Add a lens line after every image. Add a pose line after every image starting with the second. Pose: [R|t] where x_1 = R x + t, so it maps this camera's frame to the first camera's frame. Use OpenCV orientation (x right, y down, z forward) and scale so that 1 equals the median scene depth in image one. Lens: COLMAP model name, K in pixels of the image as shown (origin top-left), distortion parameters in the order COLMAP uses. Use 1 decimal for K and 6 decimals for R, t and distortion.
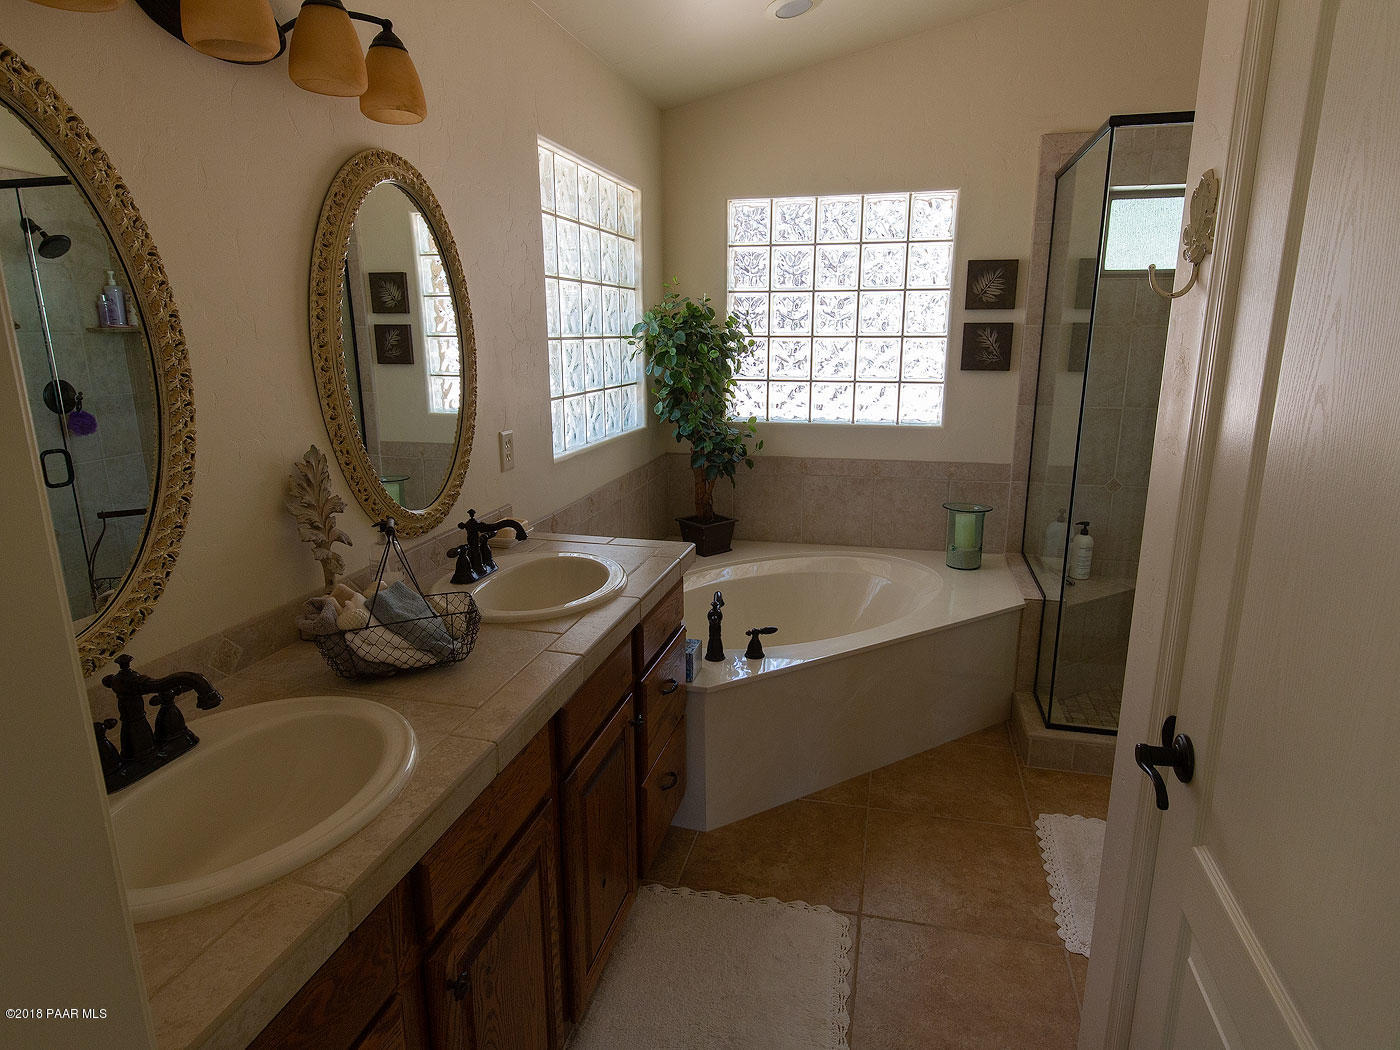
lens RADIAL K [[795.6, 0, 700.0], [0, 795.6, 525.0], [0, 0, 1]] dist [0.000053, -0.000033]
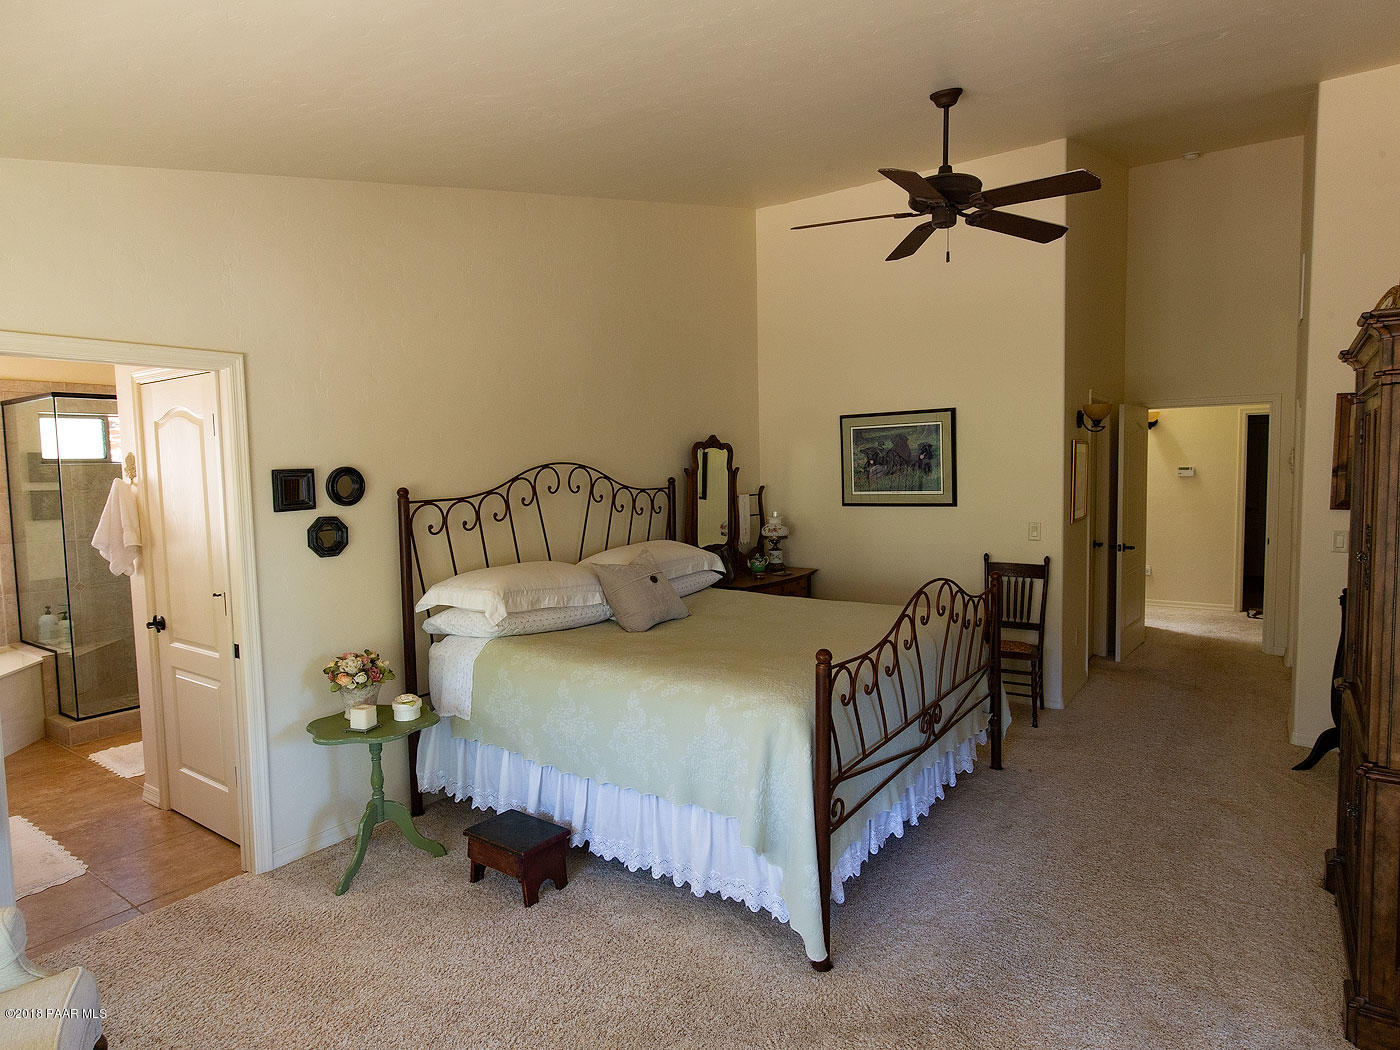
lens RADIAL K [[772.6, 0, 700.0], [0, 772.6, 525.0], [0, 0, 1]] dist [0.000741, -0.000719]
pose [[0.336169, -0.066484, 0.939452, -0.852550], [0.241286, 0.970293, -0.017674, 0.259142], [-0.910369, 0.232618, 0.342225, -1.166035]]
